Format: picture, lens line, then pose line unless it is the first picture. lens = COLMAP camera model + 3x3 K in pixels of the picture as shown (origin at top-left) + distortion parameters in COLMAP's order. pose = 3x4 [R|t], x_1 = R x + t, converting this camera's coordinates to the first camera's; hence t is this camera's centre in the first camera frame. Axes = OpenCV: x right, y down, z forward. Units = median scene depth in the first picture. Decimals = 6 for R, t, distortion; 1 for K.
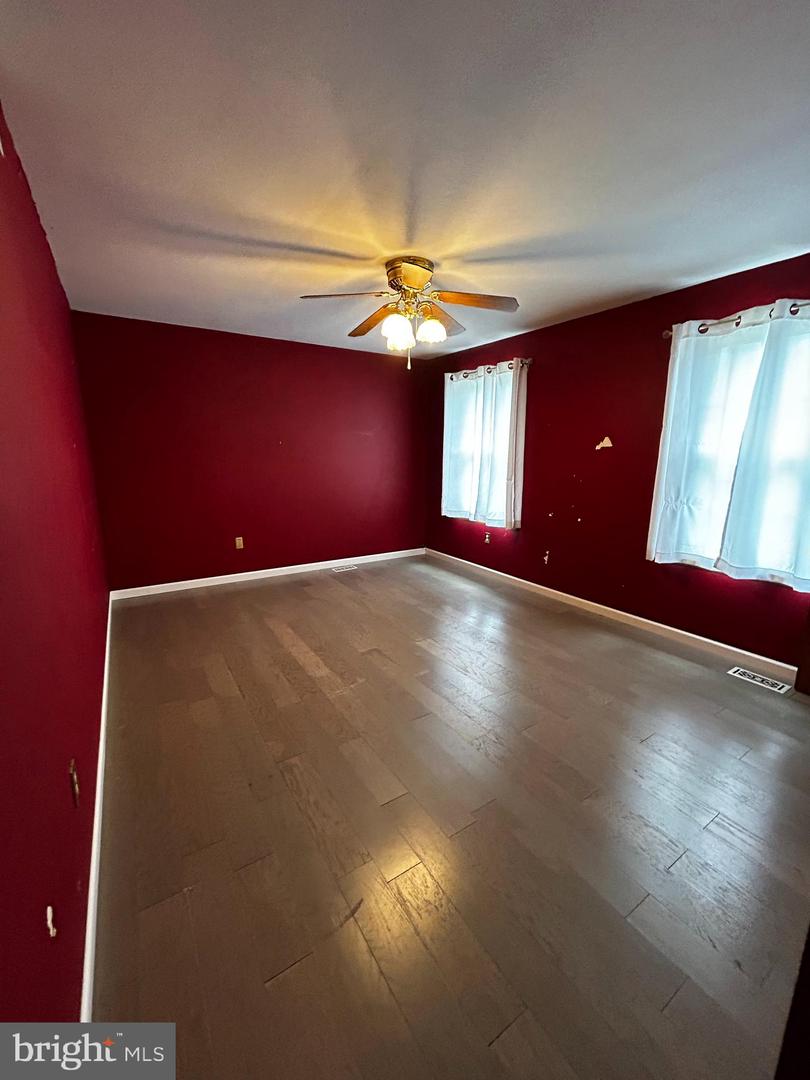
lens RADIAL K [[439.0, 0, 405.0], [0, 439.0, 540.0], [0, 0, 1]] dist [0.000633, 0.000181]
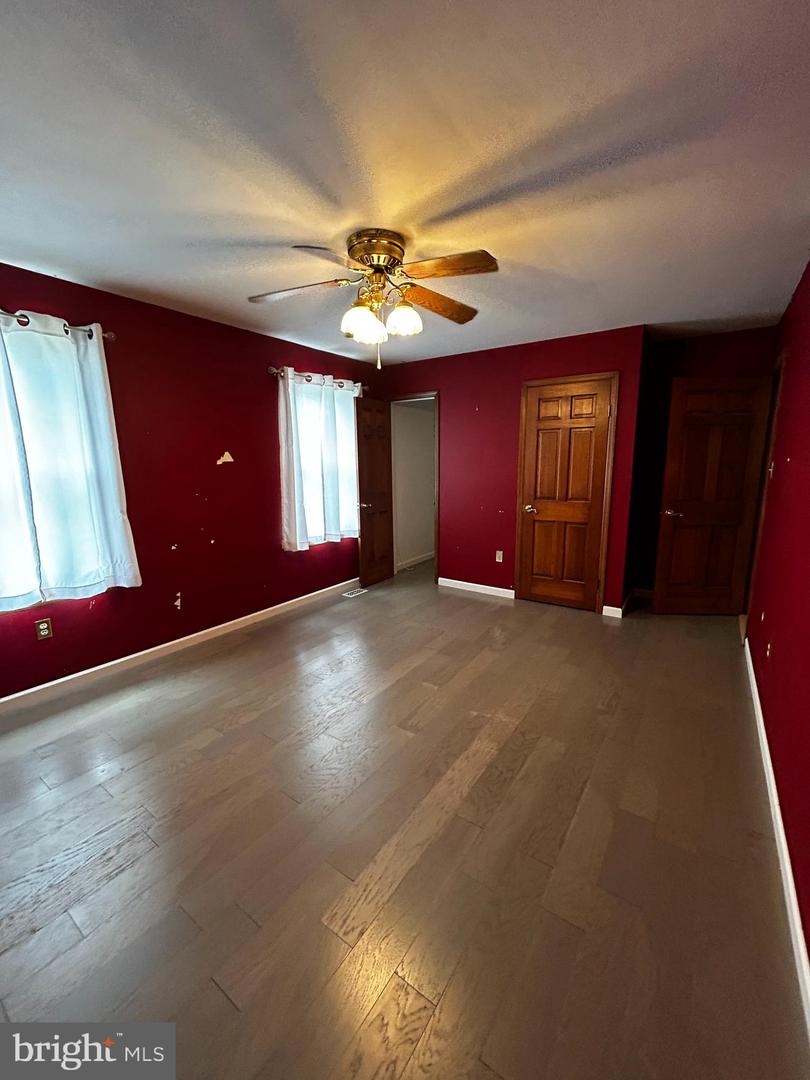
lens RADIAL K [[436.7, 0, 404.0], [0, 436.7, 541.0], [0, 0, 1]] dist [0.000836, 0.001201]
pose [[-0.383734, -0.171161, 0.907442, -0.729719], [0.191820, 0.946464, 0.259638, -0.261318], [-0.903301, 0.273698, -0.330358, 1.192046]]
